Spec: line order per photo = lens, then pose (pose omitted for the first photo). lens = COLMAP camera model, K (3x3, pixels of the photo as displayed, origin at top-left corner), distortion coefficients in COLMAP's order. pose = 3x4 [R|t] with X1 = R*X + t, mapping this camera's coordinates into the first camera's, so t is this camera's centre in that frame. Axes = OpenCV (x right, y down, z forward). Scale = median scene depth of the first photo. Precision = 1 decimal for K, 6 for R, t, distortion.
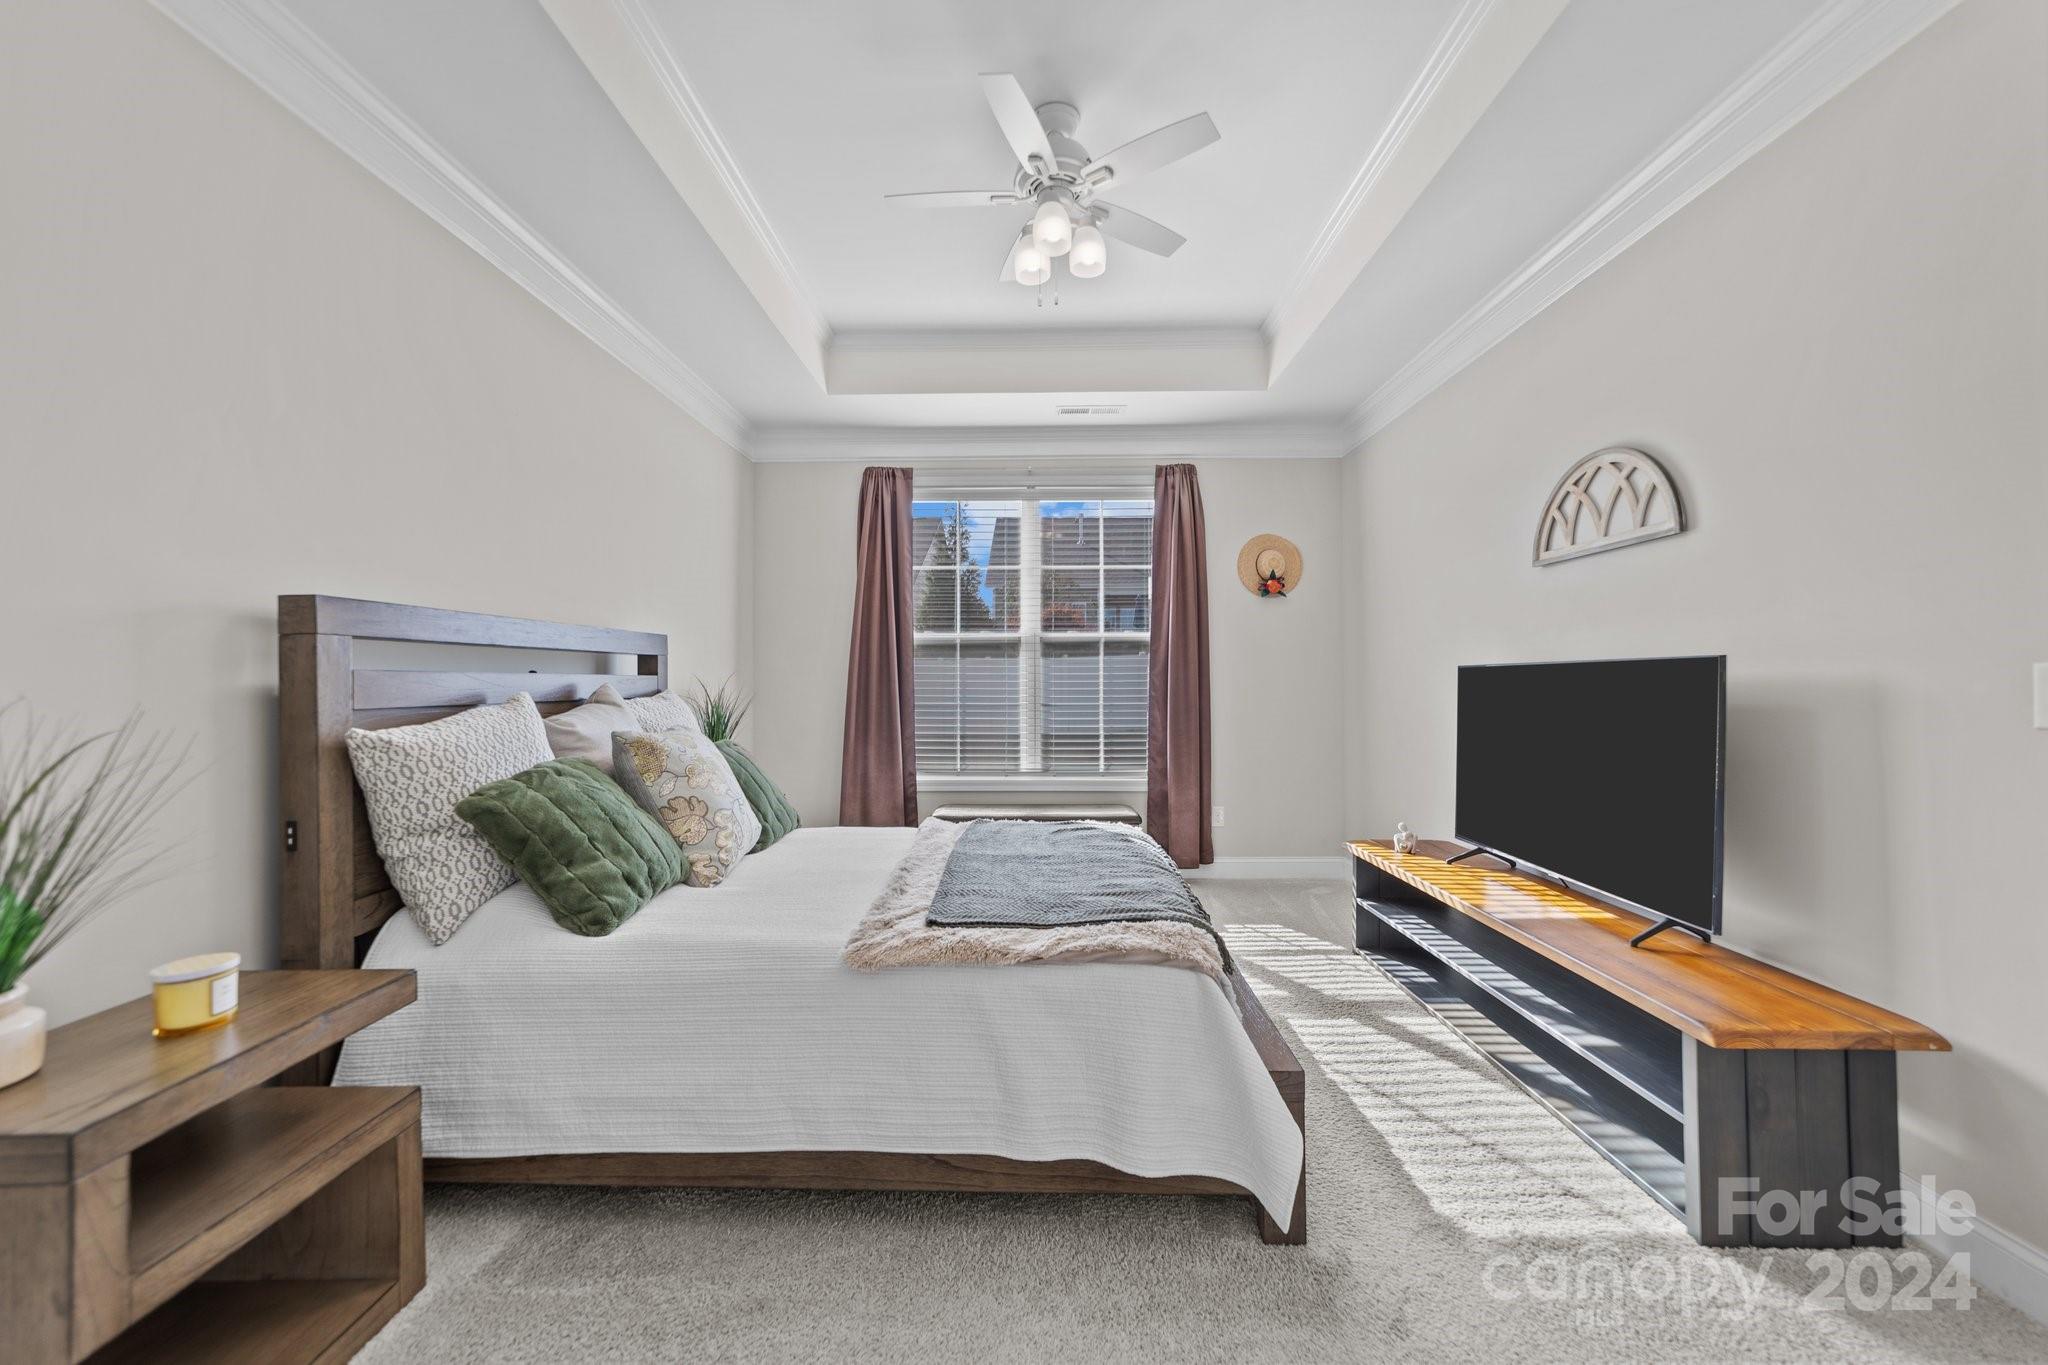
lens RADIAL K [[788.3, 0, 1016.9], [0, 788.3, 674.8], [0, 0, 1]] dist [-0.011009, 0.004440]
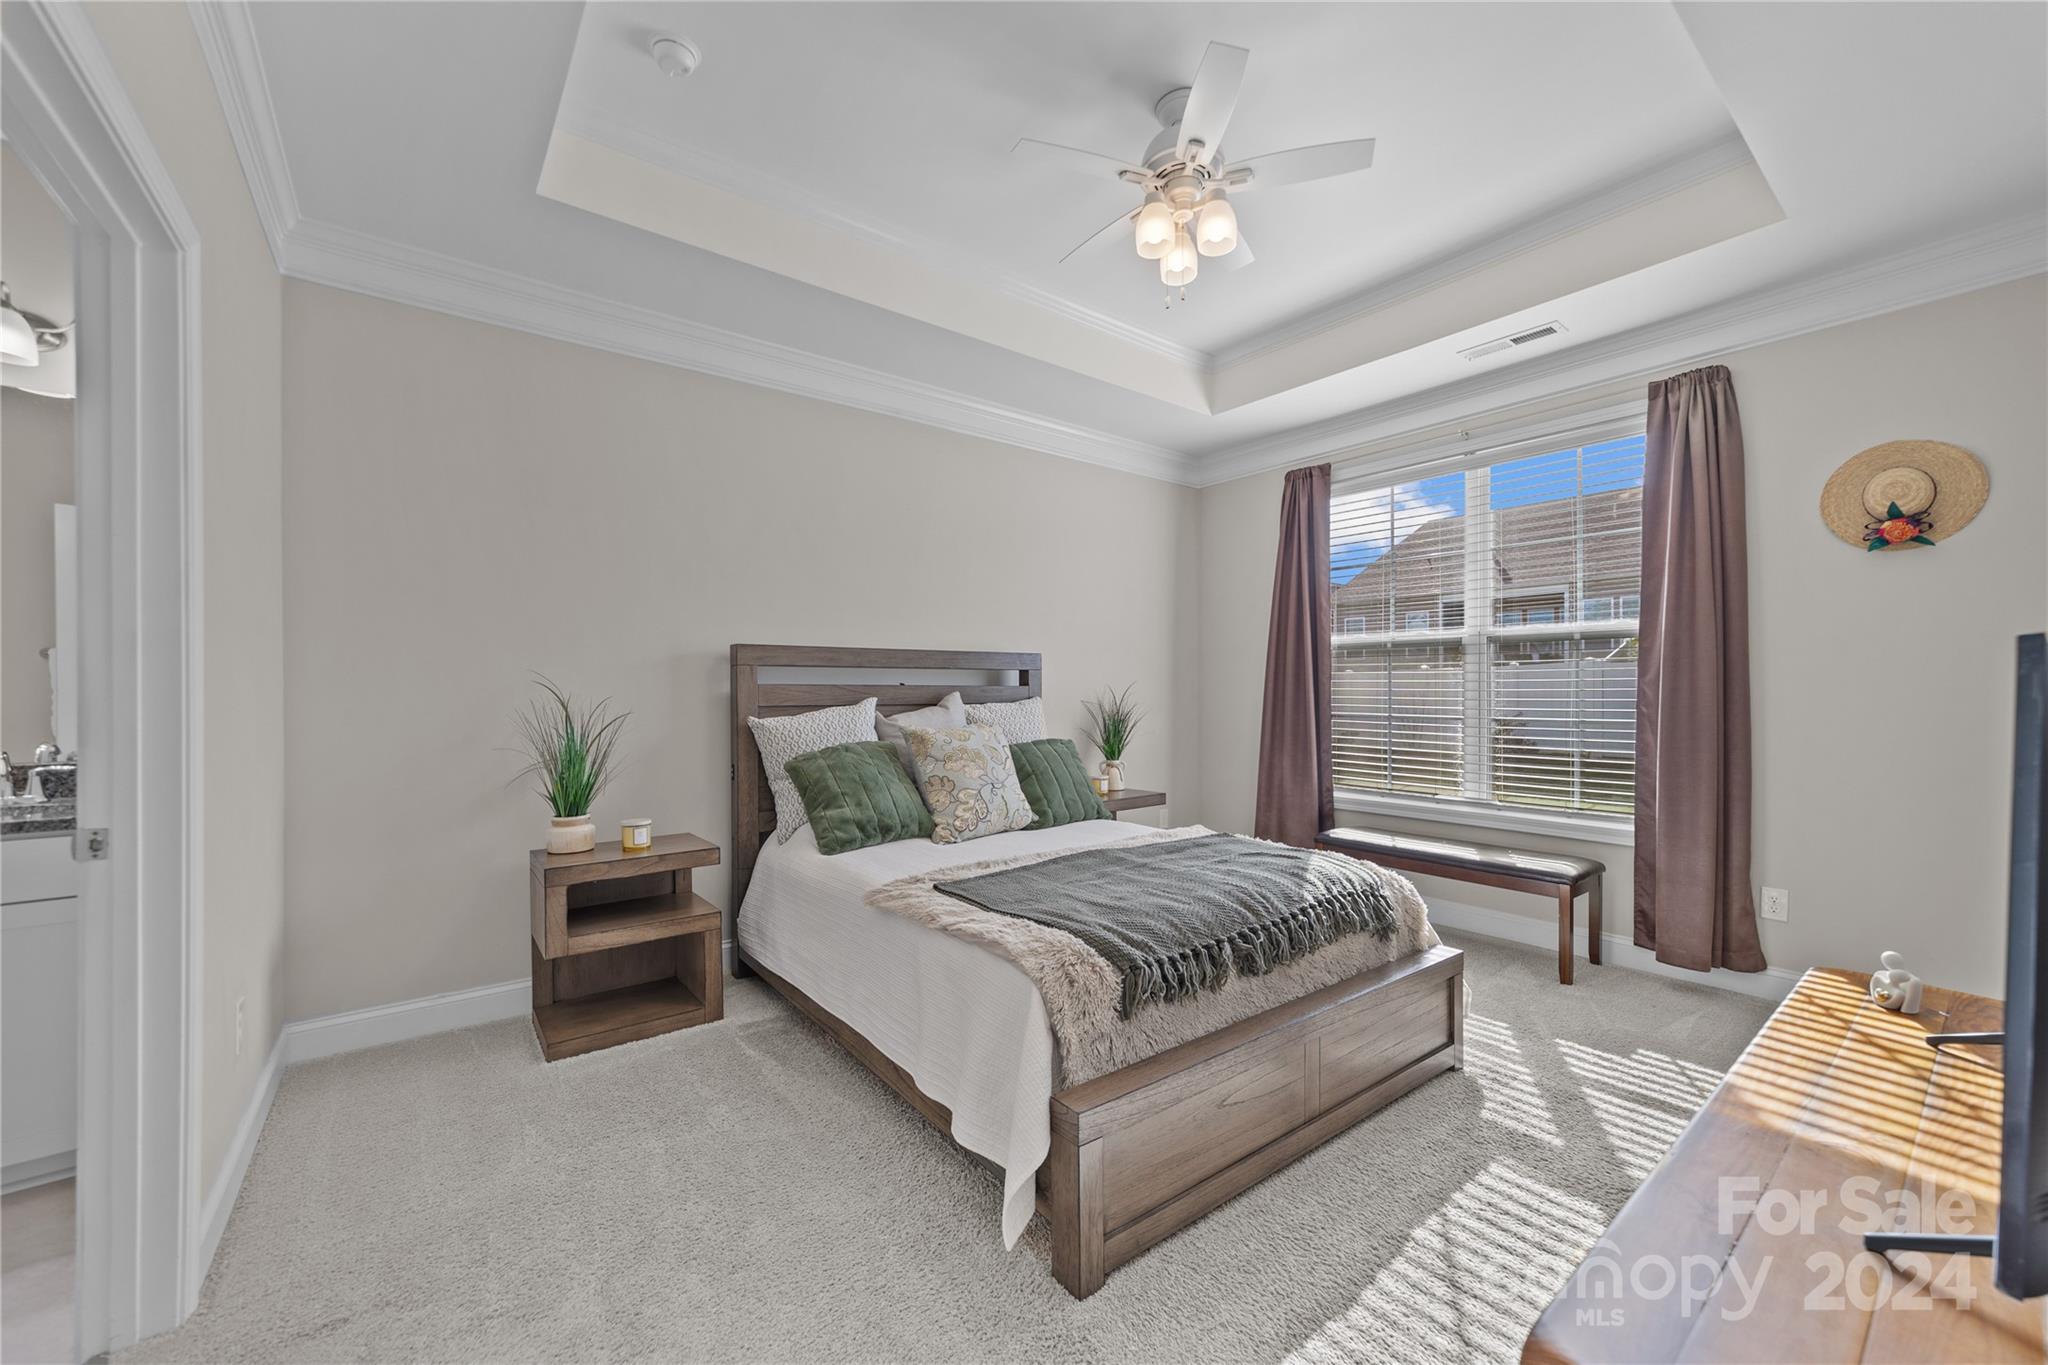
lens RADIAL K [[788.3, 0, 1028.4], [0, 788.3, 694.4], [0, 0, 1]] dist [-0.011009, 0.004440]
pose [[0.631978, 0.006919, -0.774956, 0.371345], [0.005031, 0.999902, 0.013030, -0.001514], [0.774970, -0.012134, 0.631881, 0.131008]]
